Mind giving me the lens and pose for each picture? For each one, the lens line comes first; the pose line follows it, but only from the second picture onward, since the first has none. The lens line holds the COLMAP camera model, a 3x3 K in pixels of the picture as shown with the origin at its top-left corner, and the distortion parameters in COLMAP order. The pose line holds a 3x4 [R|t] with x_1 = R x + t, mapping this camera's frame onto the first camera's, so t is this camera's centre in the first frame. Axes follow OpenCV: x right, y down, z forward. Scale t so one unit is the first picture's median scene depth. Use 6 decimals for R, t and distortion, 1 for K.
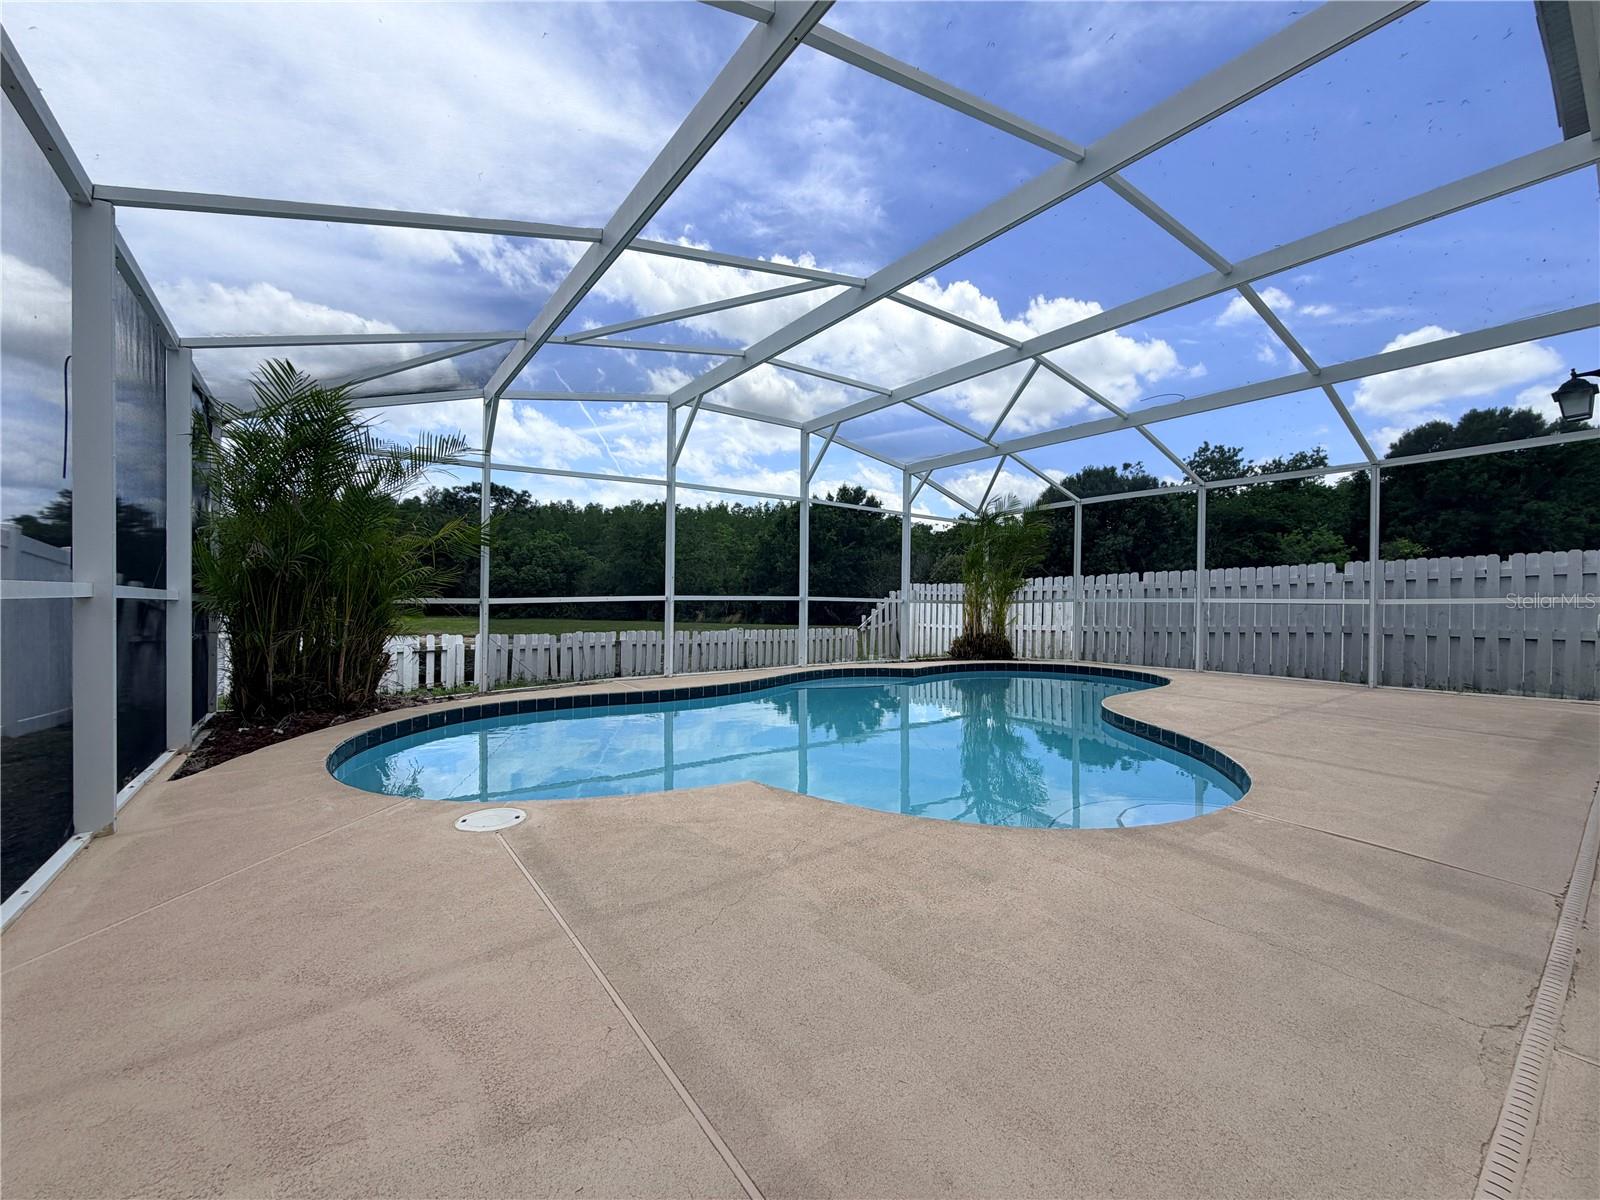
lens RADIAL K [[638.3, 0, 791.2], [0, 638.3, 596.8], [0, 0, 1]] dist [0.001328, -0.000092]
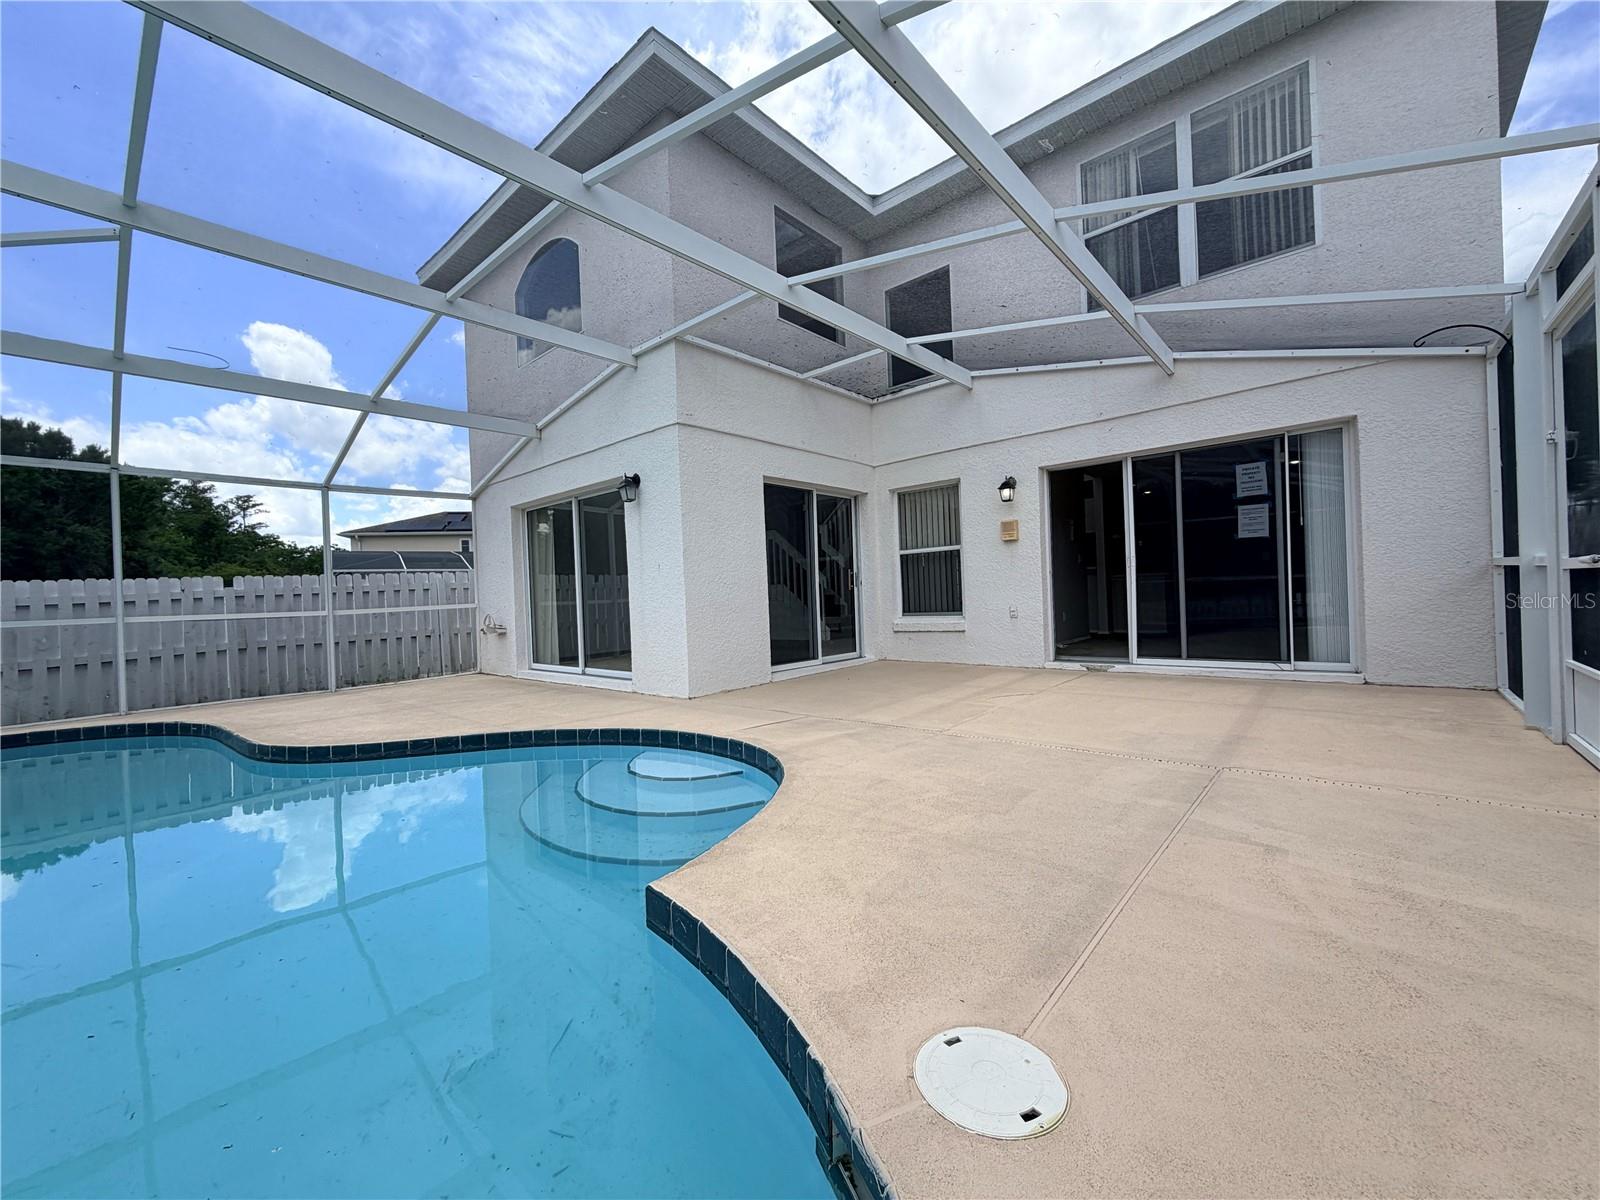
lens RADIAL K [[638.3, 0, 797.9], [0, 638.3, 598.9], [0, 0, 1]] dist [0.001328, -0.000092]
pose [[-0.215996, 0.000410, 0.976394, -0.935249], [0.034238, 0.999388, 0.007154, 0.007646], [-0.975794, 0.034975, -0.215878, 1.294698]]
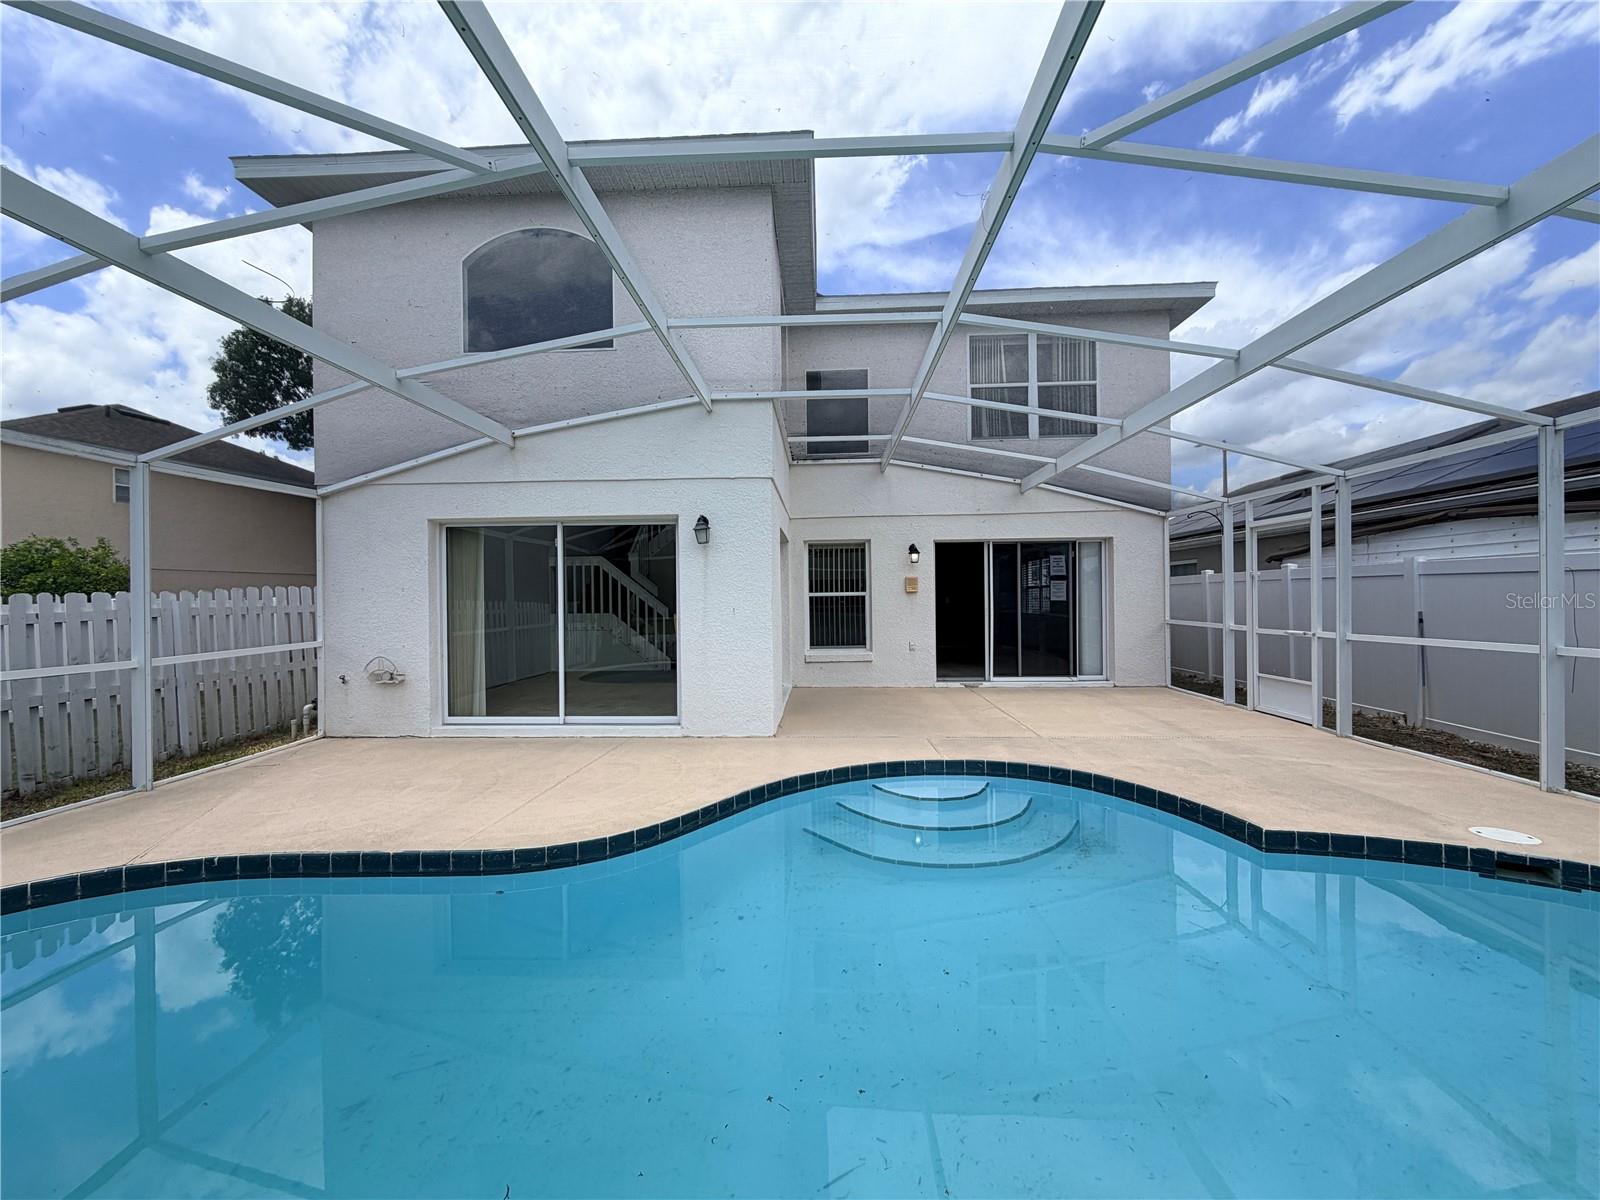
lens RADIAL K [[638.3, 0, 794.6], [0, 638.3, 604.7], [0, 0, 1]] dist [0.001328, -0.000092]
pose [[-0.780494, -0.000794, 0.625163, -0.157962], [0.006568, 0.999934, 0.009469, -0.170146], [-0.625129, 0.011496, -0.780437, 3.169657]]
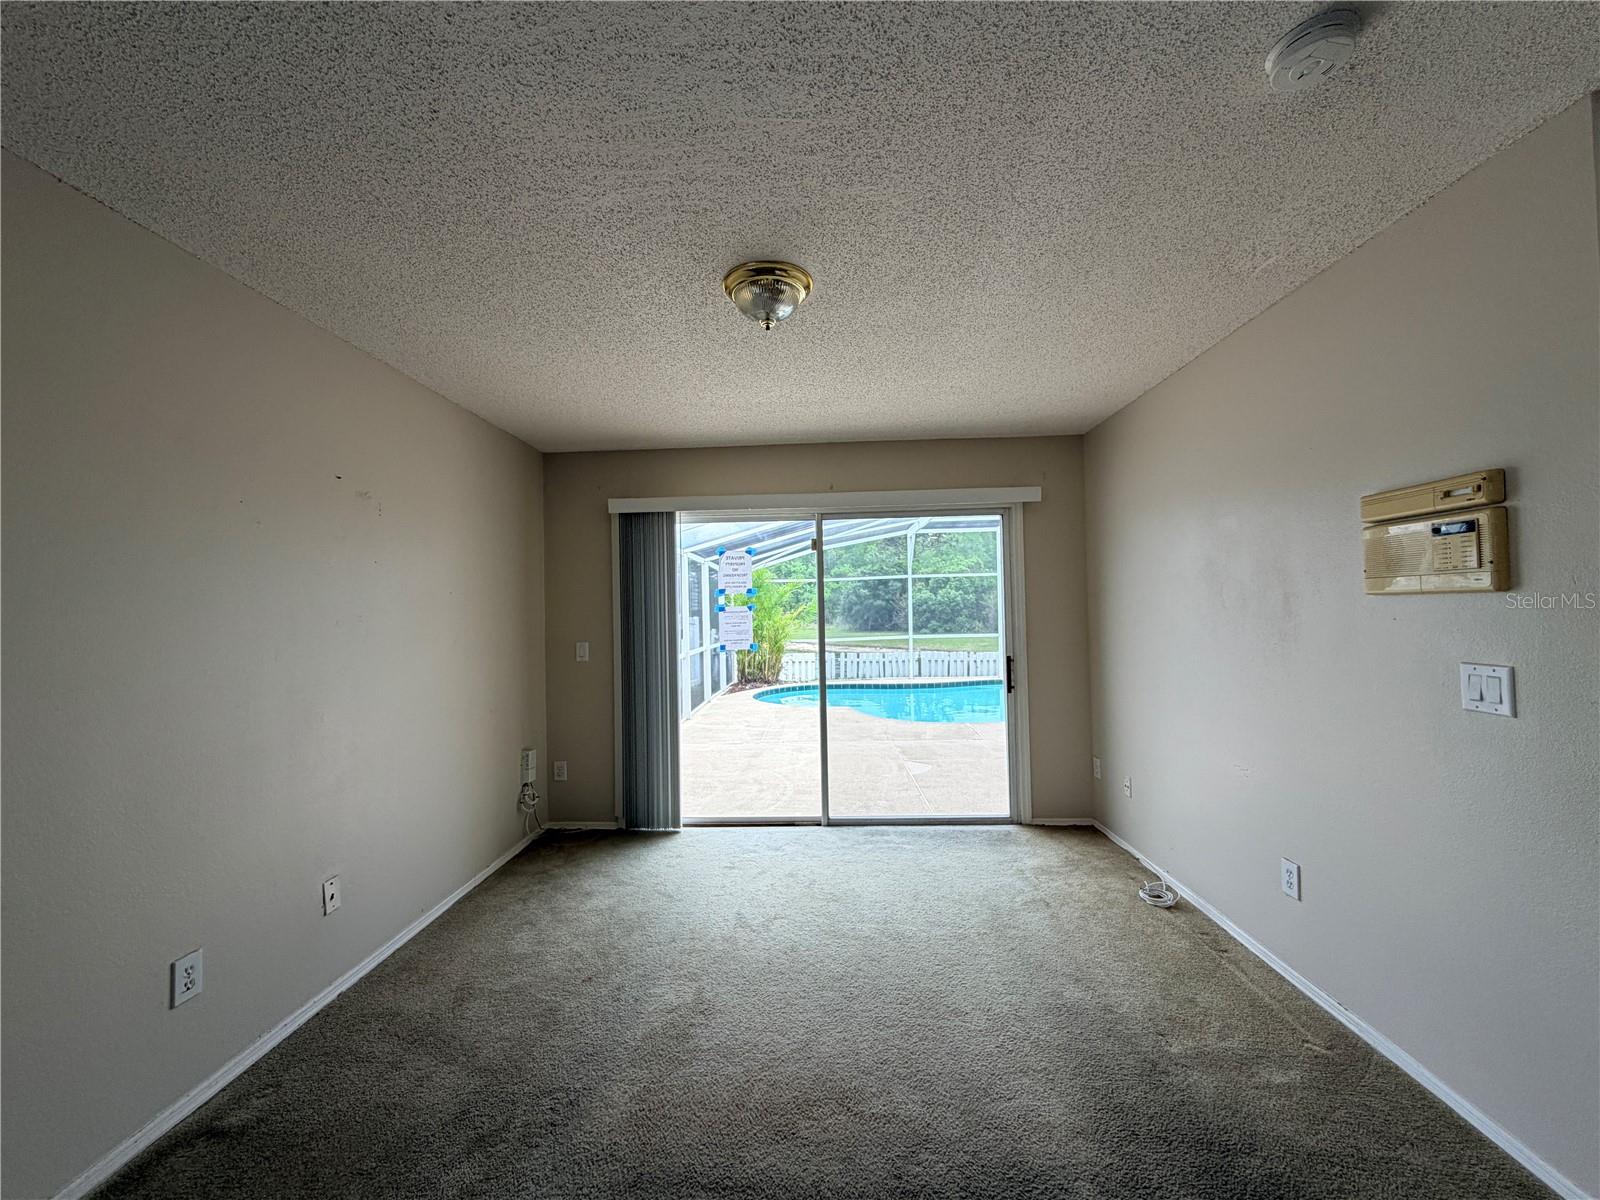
lens RADIAL K [[638.3, 0, 804.3], [0, 638.3, 597.4], [0, 0, 1]] dist [0.001328, -0.000092]
pose [[0.784565, -0.027800, -0.619423, 0.931974], [0.021441, 0.999613, -0.017706, -0.115211], [0.619676, 0.000610, 0.784857, -0.872029]]
